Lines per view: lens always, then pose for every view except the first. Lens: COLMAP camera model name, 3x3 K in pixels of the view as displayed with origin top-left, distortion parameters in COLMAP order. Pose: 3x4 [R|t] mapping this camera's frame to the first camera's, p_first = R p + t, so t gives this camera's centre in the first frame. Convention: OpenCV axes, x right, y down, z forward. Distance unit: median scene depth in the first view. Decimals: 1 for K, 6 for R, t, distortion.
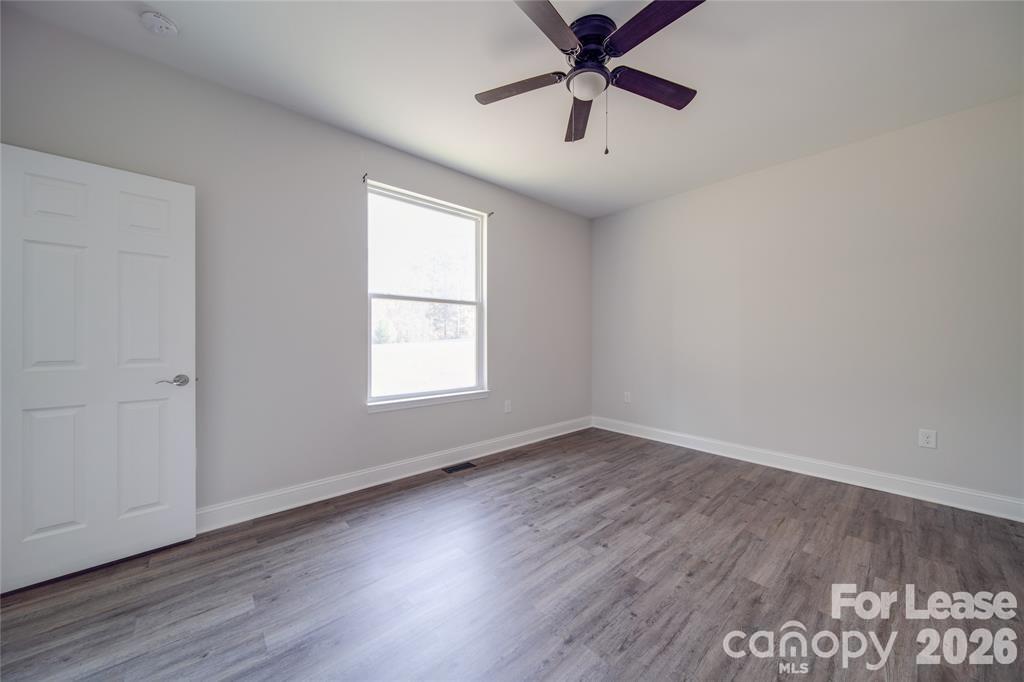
lens RADIAL K [[361.2, 0, 517.0], [0, 361.2, 339.8], [0, 0, 1]] dist [0.000622, -0.001183]
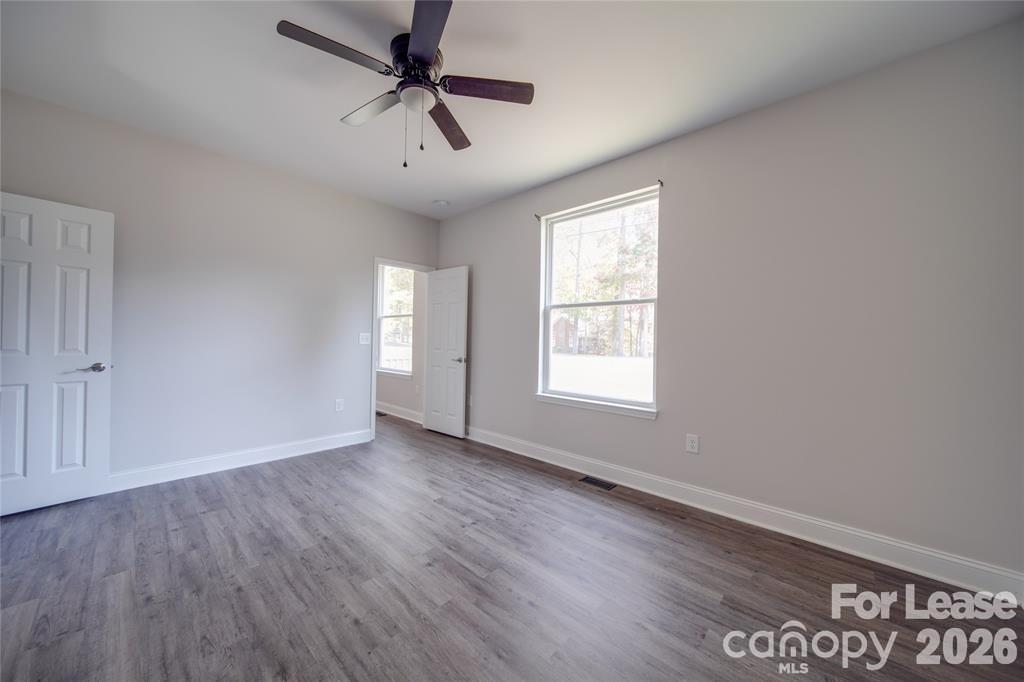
lens RADIAL K [[361.2, 0, 517.0], [0, 361.2, 339.8], [0, 0, 1]] dist [0.000622, -0.001183]
pose [[0.095114, -0.001986, -0.995464, 0.964108], [-0.022229, 0.999744, -0.004119, -0.003766], [0.995218, 0.022520, 0.095045, 0.913673]]
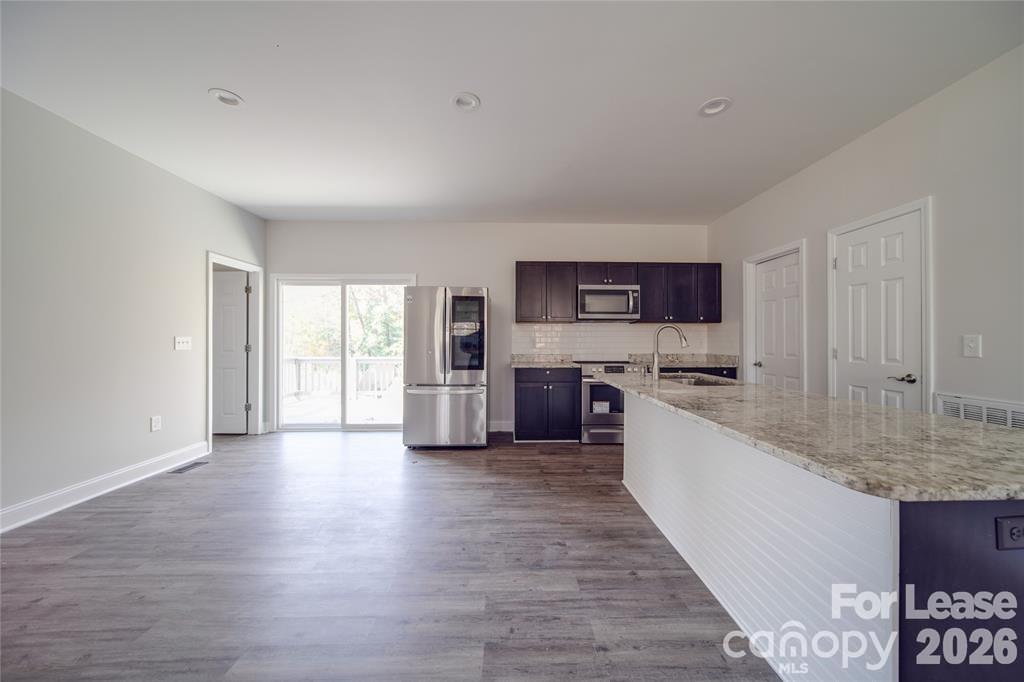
lens RADIAL K [[371.8, 0, 512.3], [0, 371.8, 337.3], [0, 0, 1]] dist [0.000685, -0.000087]
pose [[-0.755539, -0.001974, 0.655101, -0.185736], [-0.001006, 0.999998, 0.001854, -0.009598], [-0.655103, 0.000742, -0.755539, 1.076604]]
